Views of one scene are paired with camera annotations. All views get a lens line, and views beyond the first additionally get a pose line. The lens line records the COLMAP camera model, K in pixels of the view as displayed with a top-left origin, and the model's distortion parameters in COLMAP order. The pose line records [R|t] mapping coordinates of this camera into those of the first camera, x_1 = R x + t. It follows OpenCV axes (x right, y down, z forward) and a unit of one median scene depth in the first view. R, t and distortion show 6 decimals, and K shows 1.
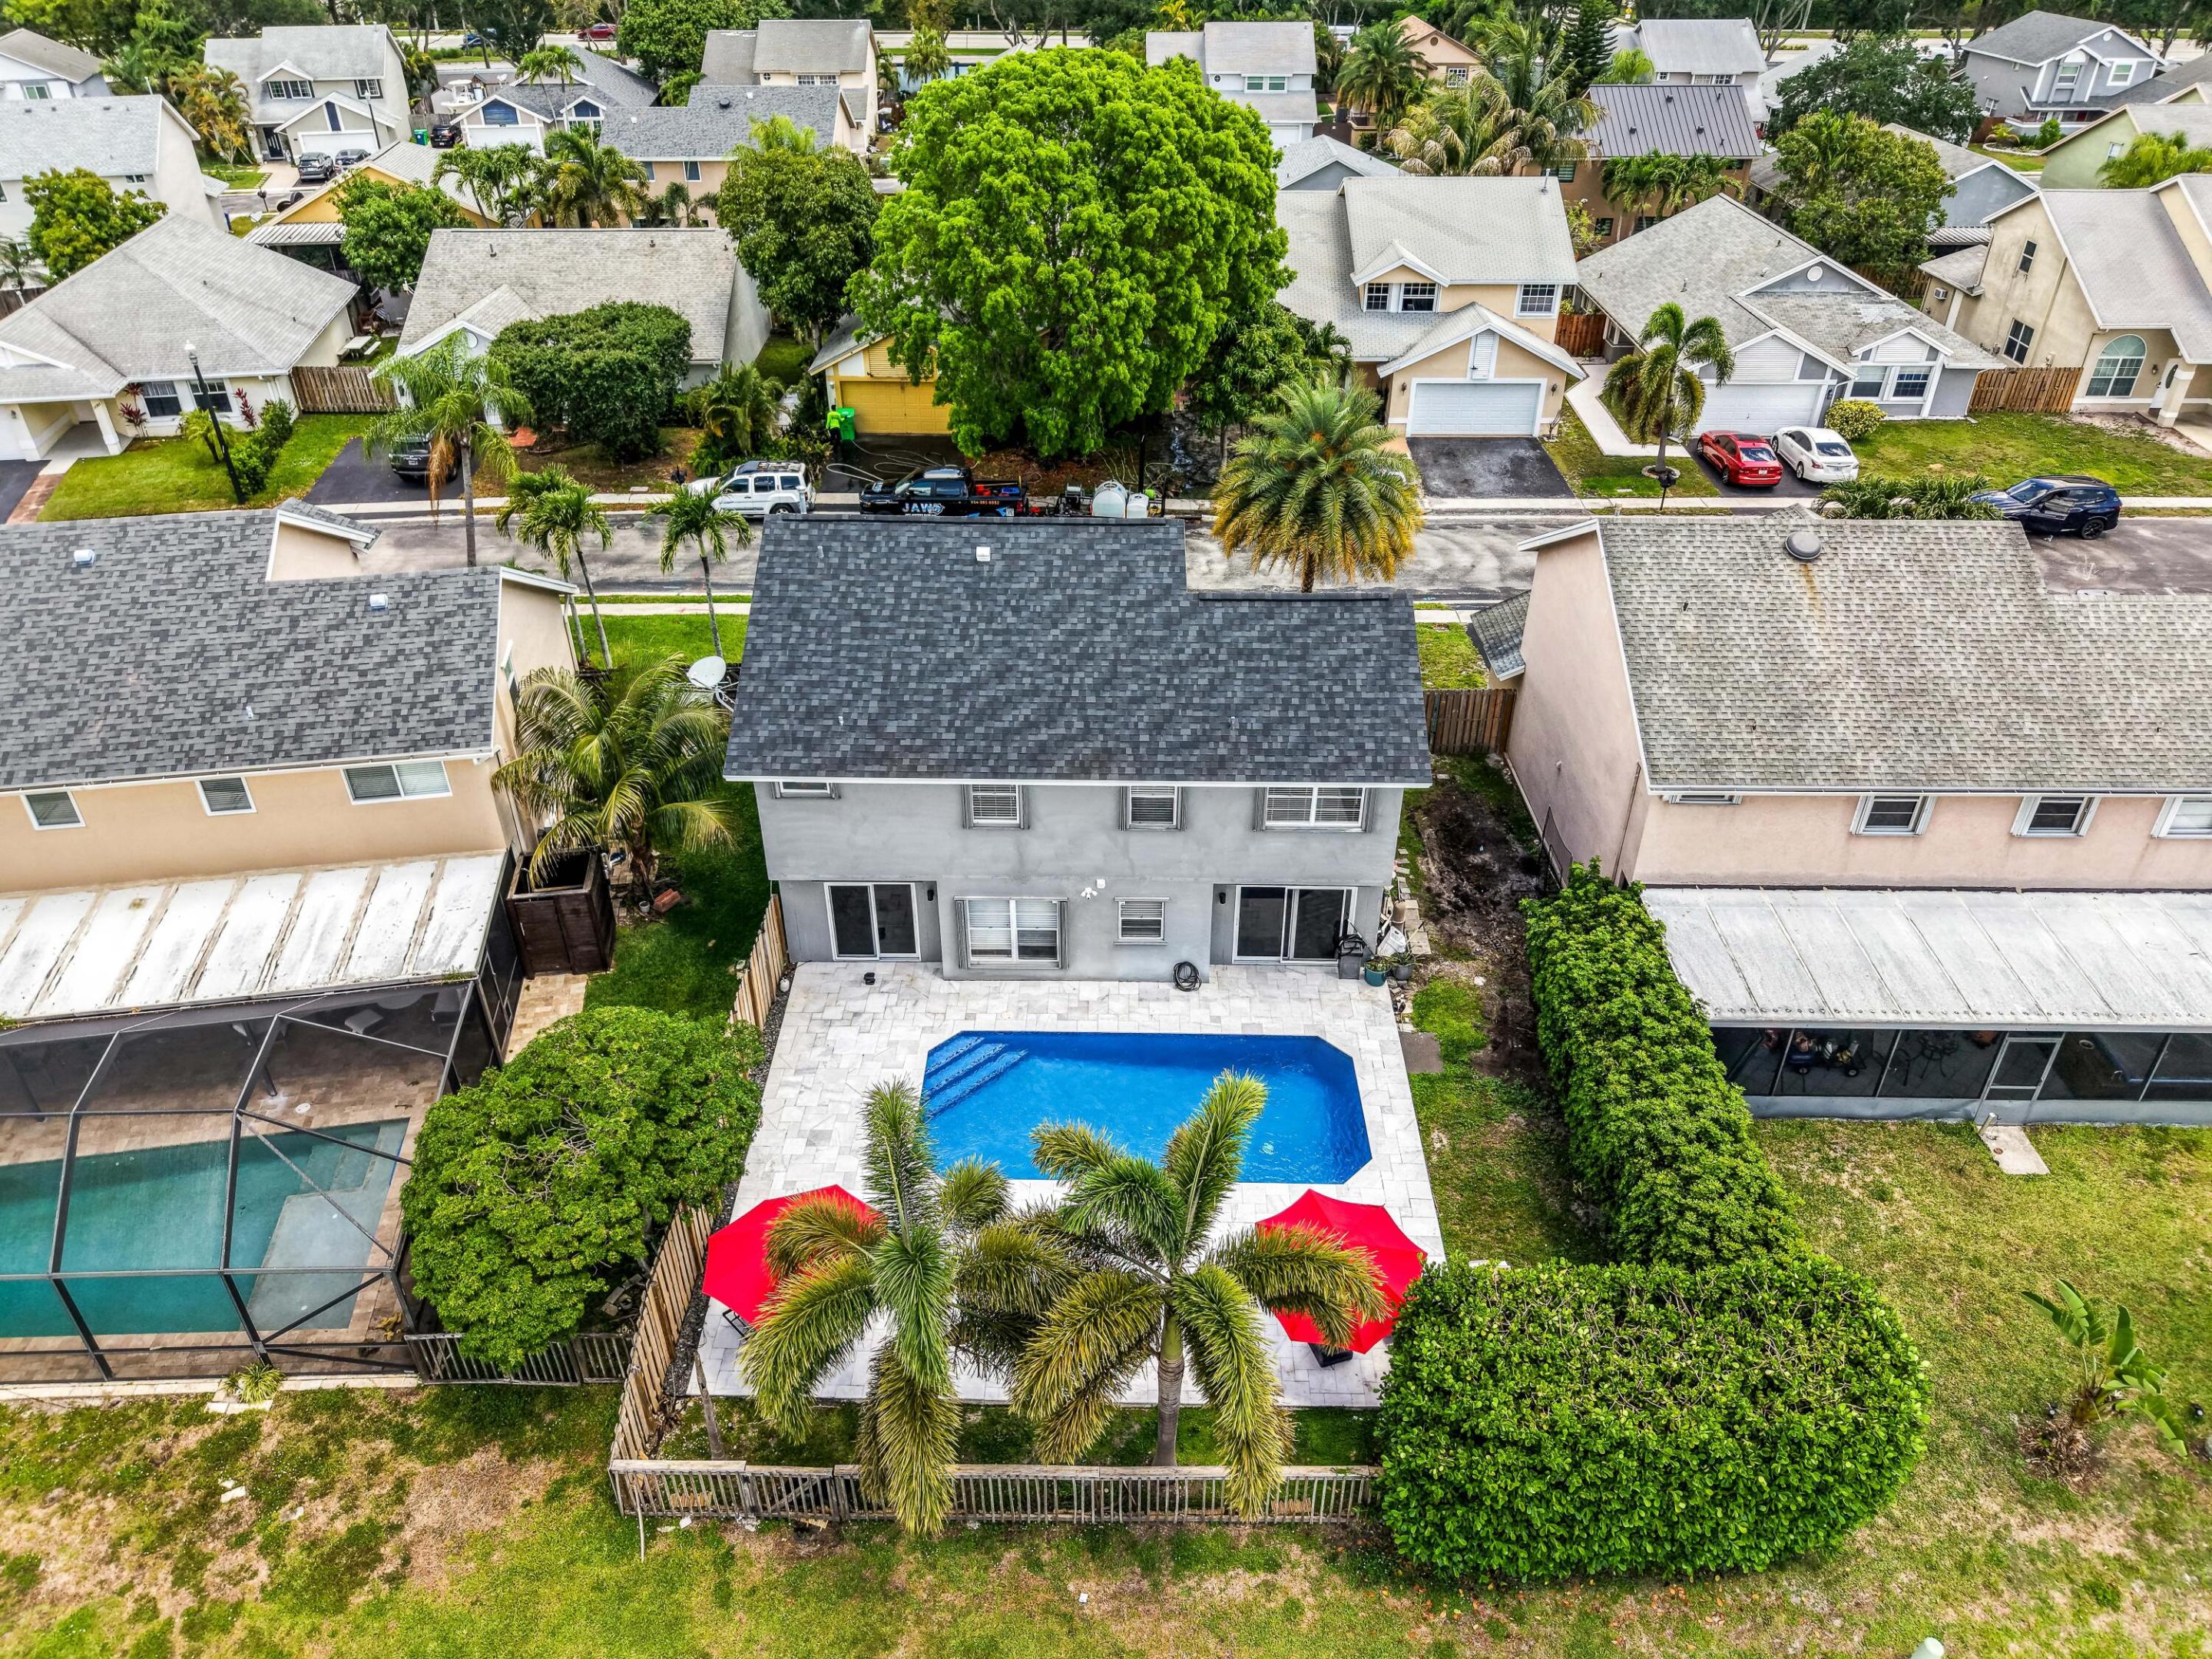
lens RADIAL K [[1587.2, 0, 1106.0], [0, 1587.2, 829.5], [0, 0, 1]] dist [0.030903, -0.032822]
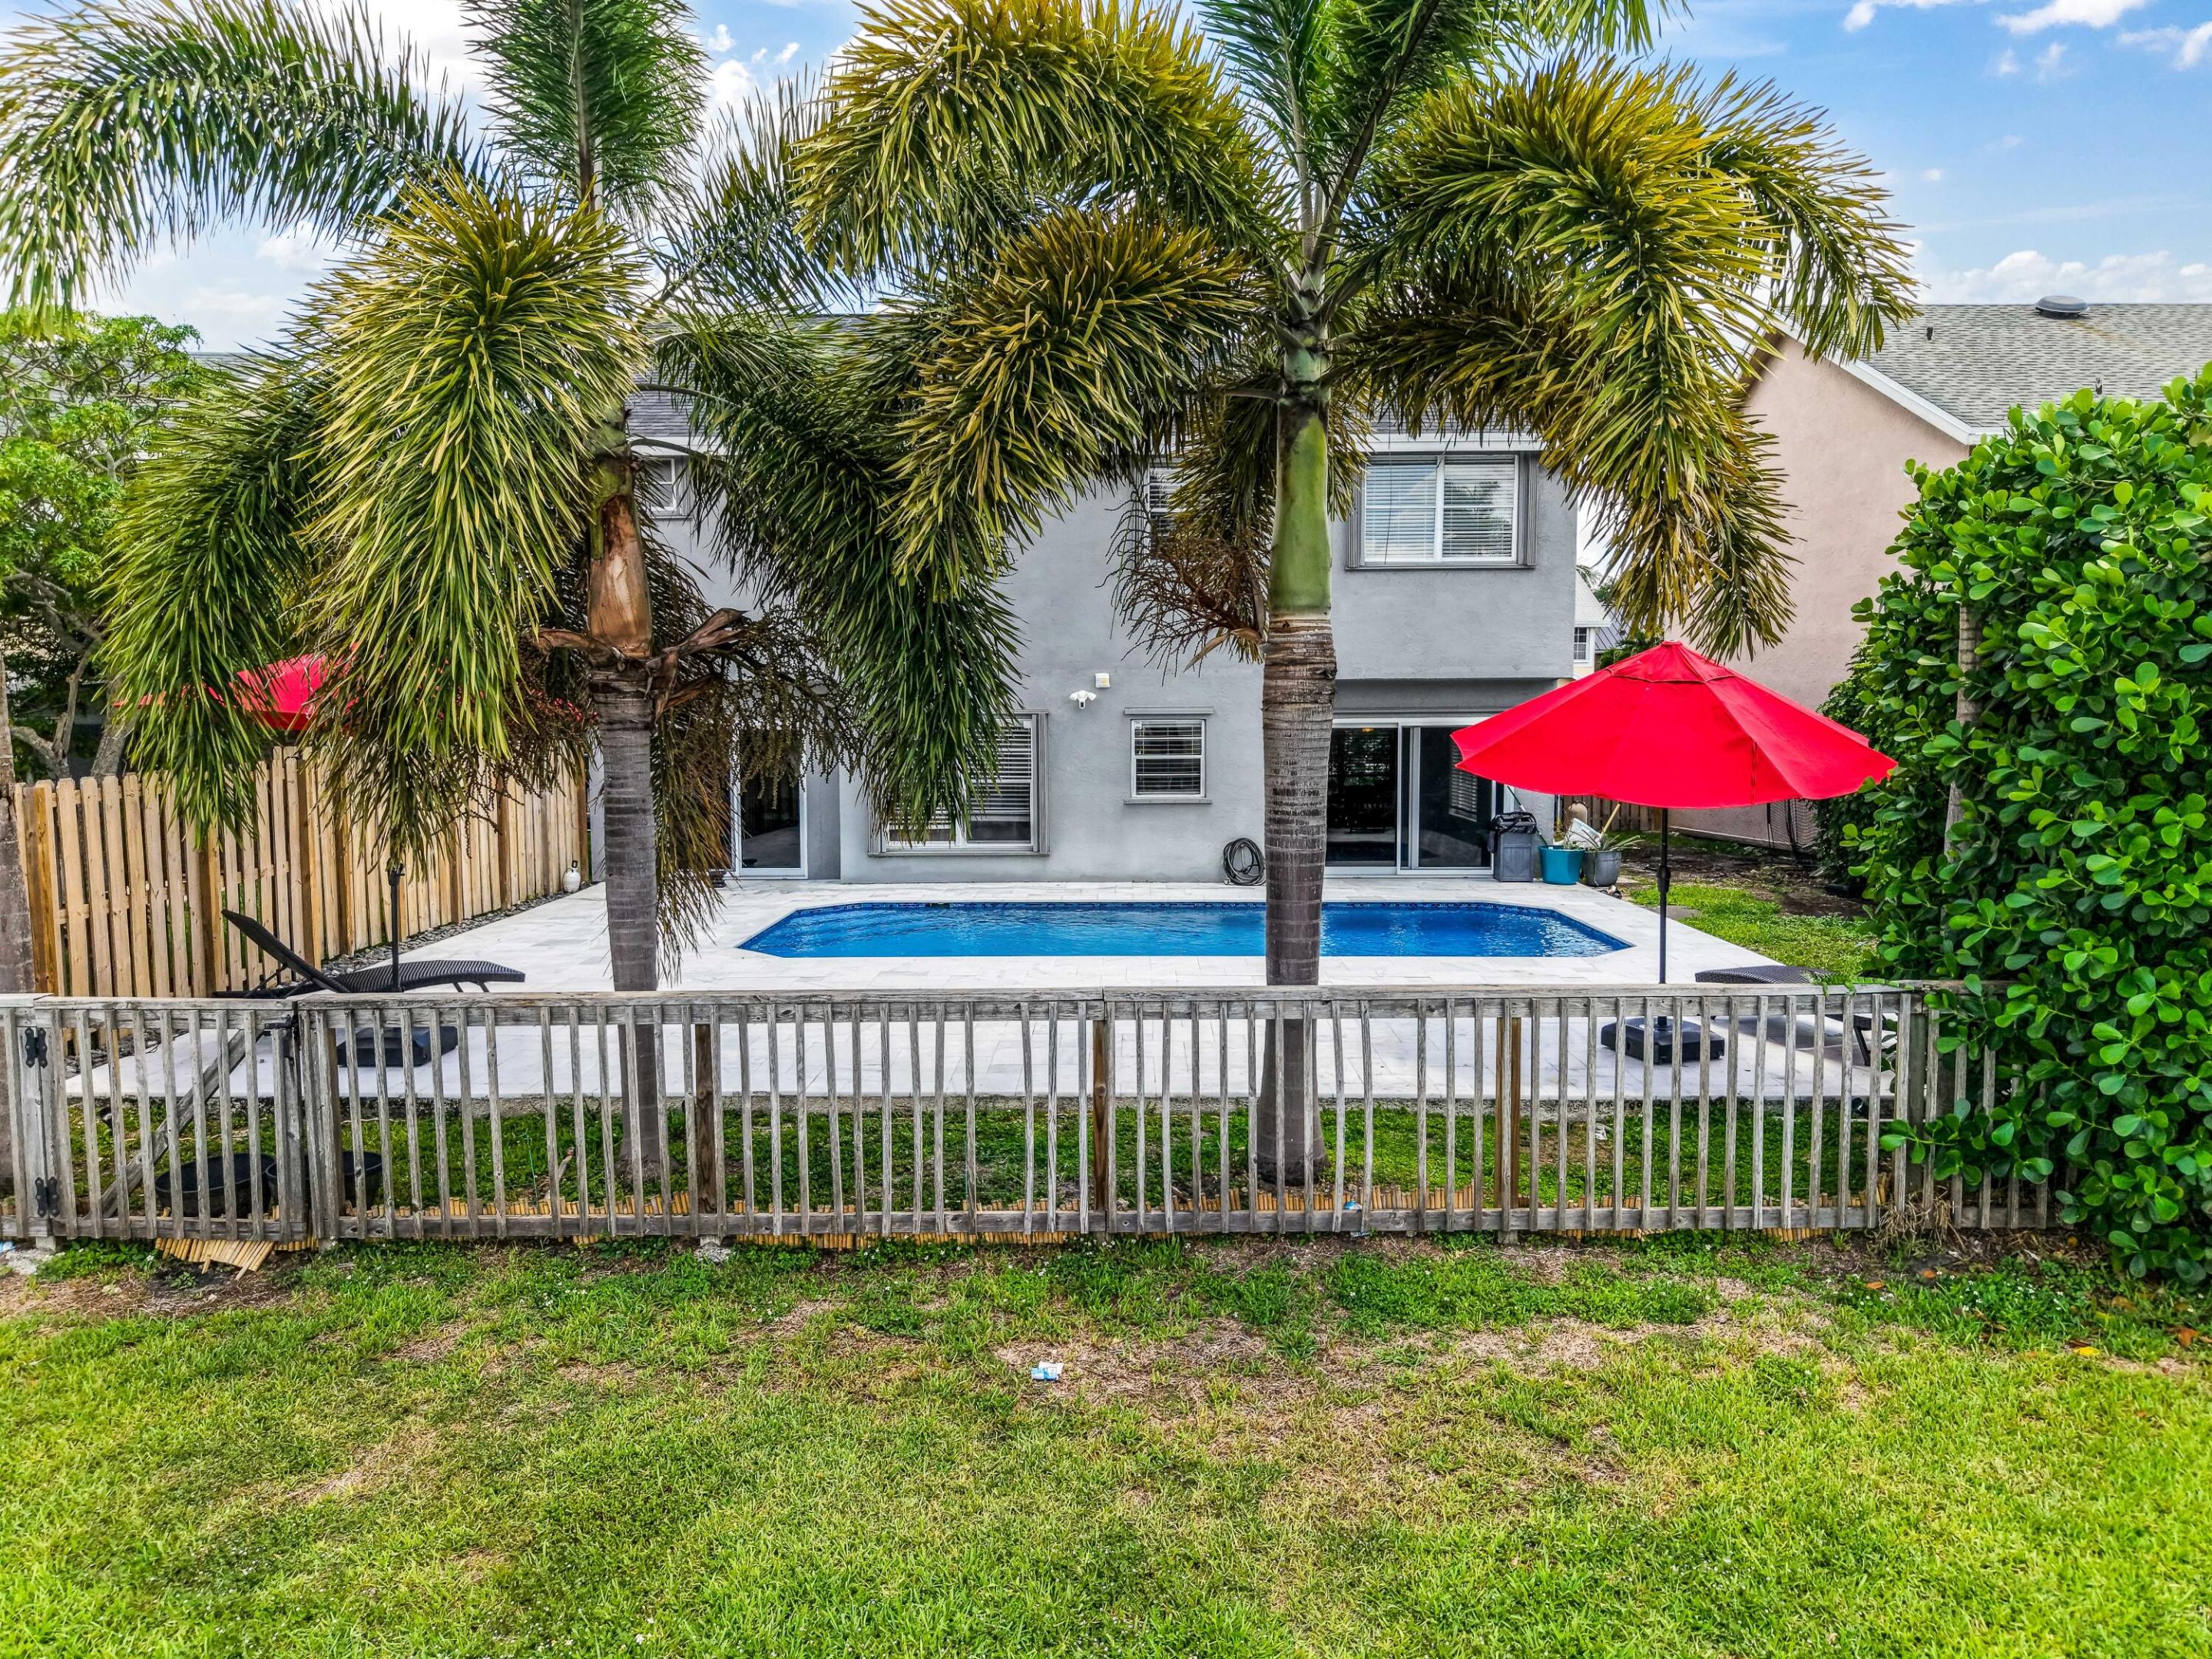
lens RADIAL K [[1545.9, 0, 1106.0], [0, 1545.9, 829.5], [0, 0, 1]] dist [0.006676, -0.031360]
pose [[0.999989, -0.004431, 0.001437, -0.002613], [0.004574, 0.875750, -0.482742, 0.383678], [0.000880, 0.482744, 0.875761, 0.511598]]
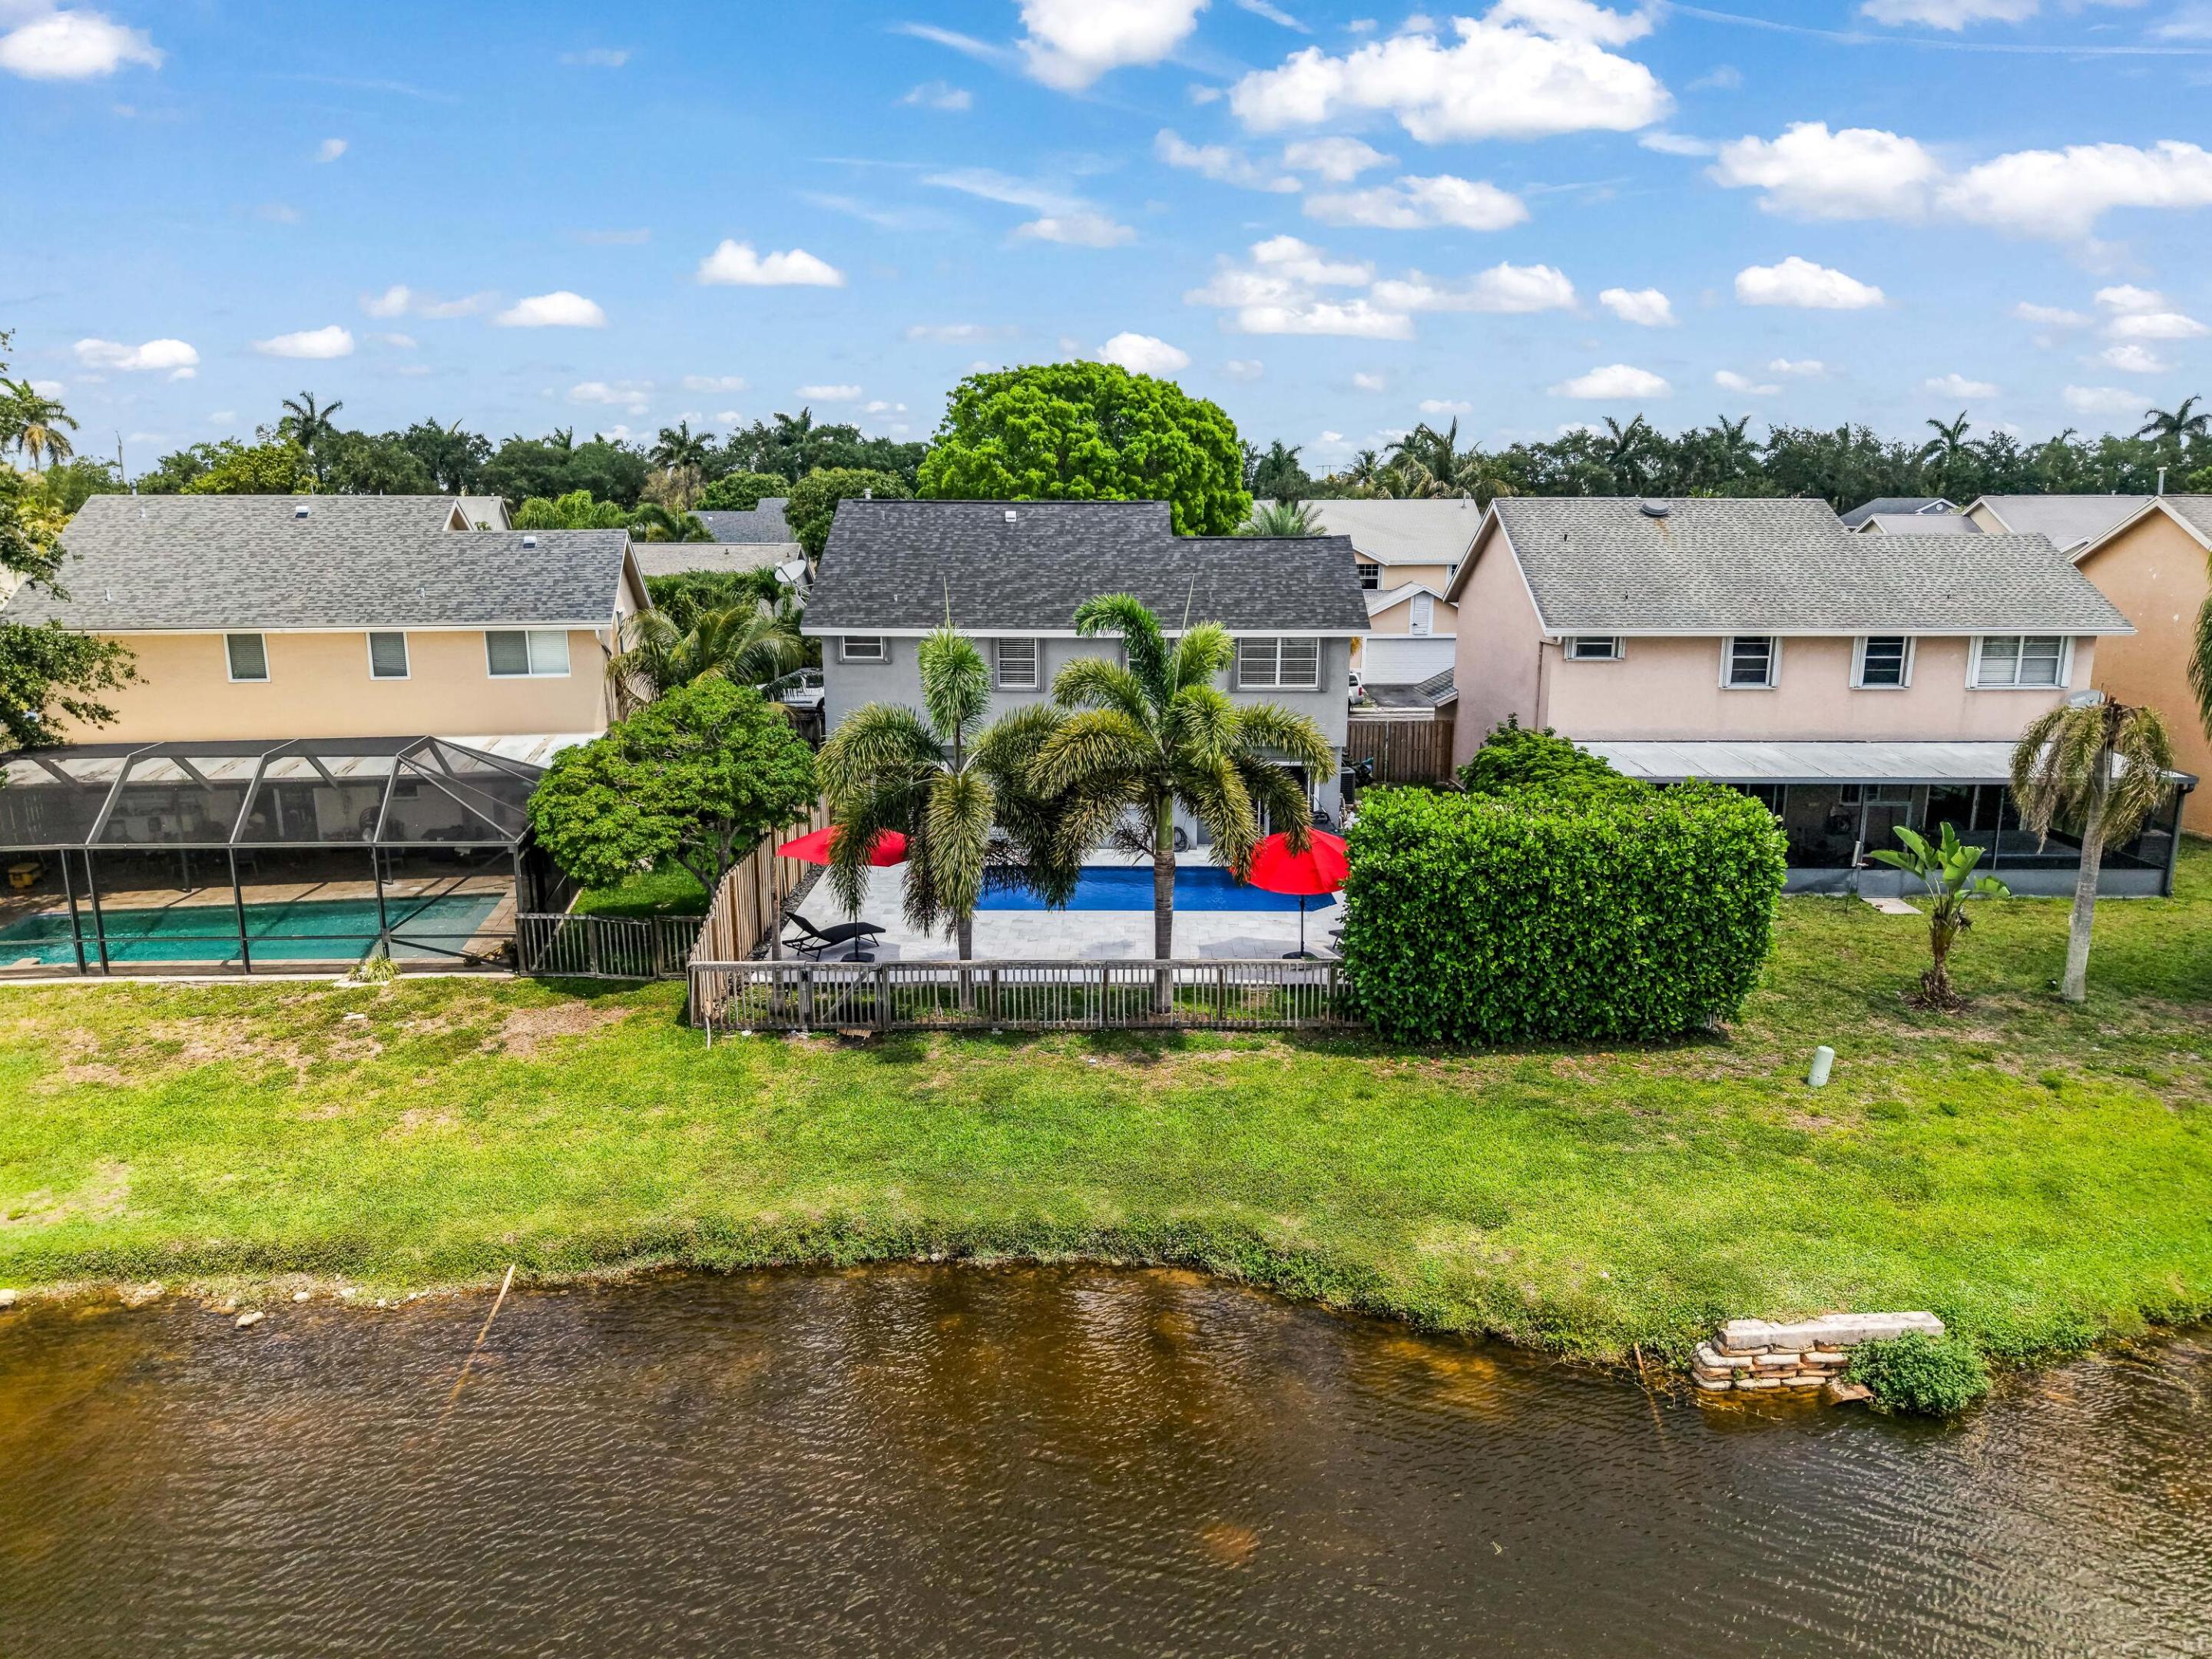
lens RADIAL K [[1587.2, 0, 1106.0], [0, 1587.2, 829.5], [0, 0, 1]] dist [0.030903, -0.032822]
pose [[0.999995, -0.000660, 0.003058, -0.005563], [0.001718, 0.932706, -0.360634, 0.534609], [-0.002614, 0.360637, 0.932703, -0.094595]]
